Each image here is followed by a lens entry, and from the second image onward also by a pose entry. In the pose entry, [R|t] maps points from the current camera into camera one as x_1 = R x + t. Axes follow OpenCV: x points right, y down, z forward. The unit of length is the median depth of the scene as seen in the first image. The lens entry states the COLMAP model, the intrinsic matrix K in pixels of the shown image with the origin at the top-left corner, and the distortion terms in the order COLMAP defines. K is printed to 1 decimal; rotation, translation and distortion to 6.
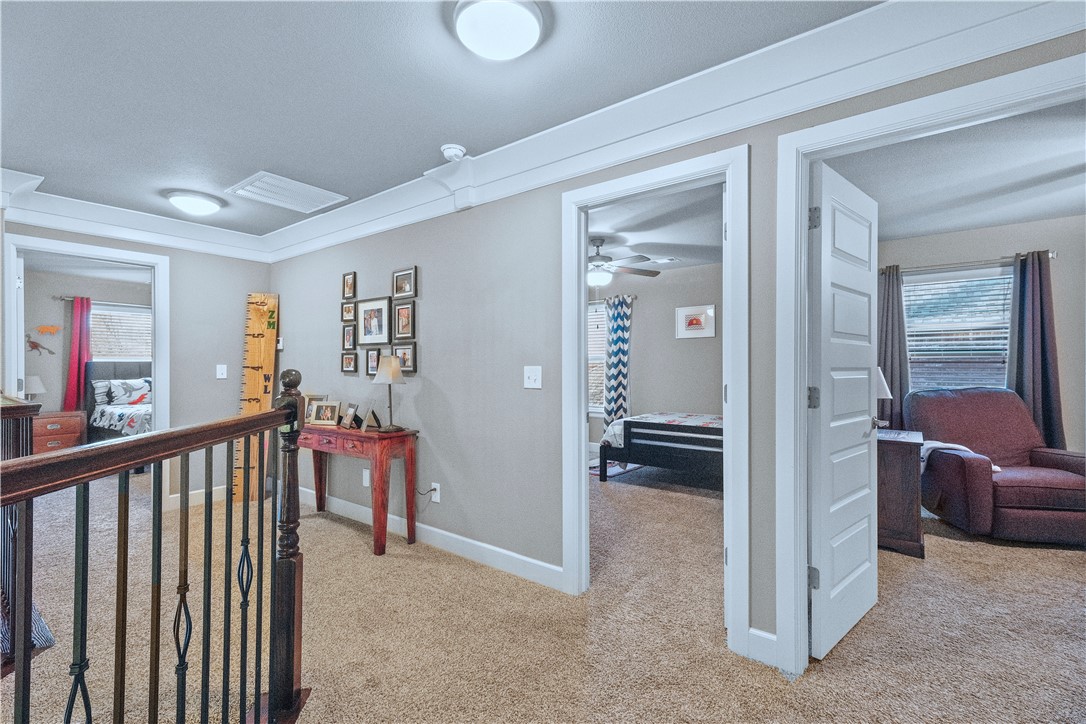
lens RADIAL K [[496.1, 0, 548.6], [0, 496.1, 364.3], [0, 0, 1]] dist [0.009238, -0.000436]
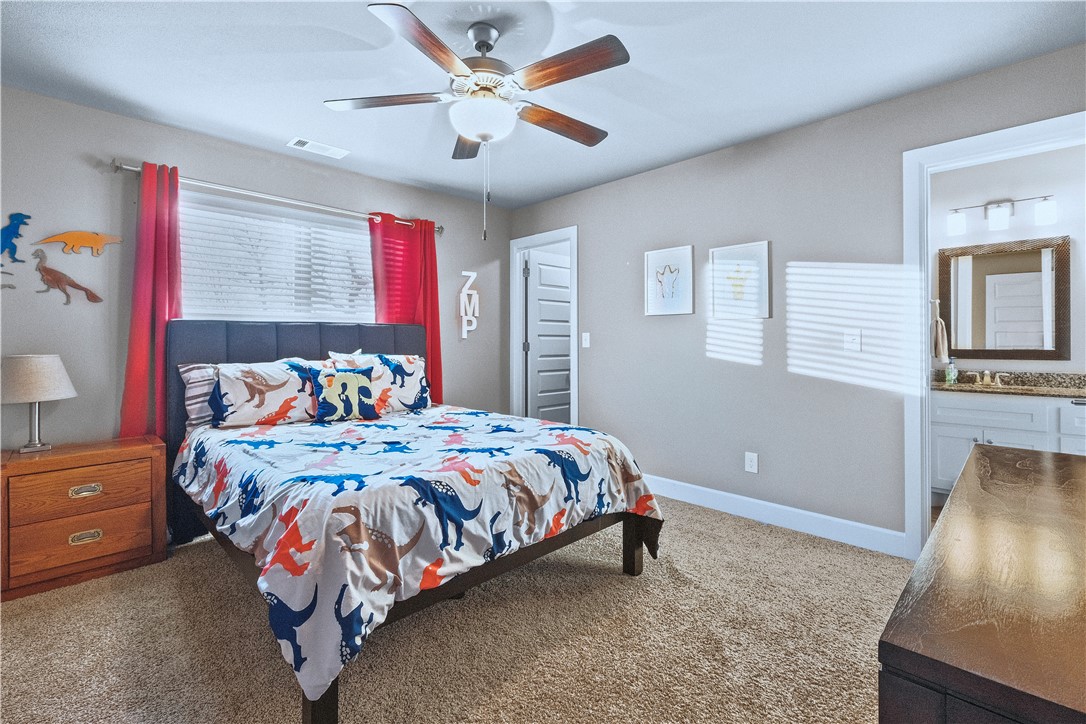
lens RADIAL K [[496.1, 0, 525.6], [0, 496.1, 325.1], [0, 0, 1]] dist [0.009238, -0.000436]
pose [[0.986563, -0.002956, -0.163356, -0.576156], [0.000307, 0.999868, -0.016237, 0.005969], [0.163382, 0.015968, 0.986434, 0.653617]]
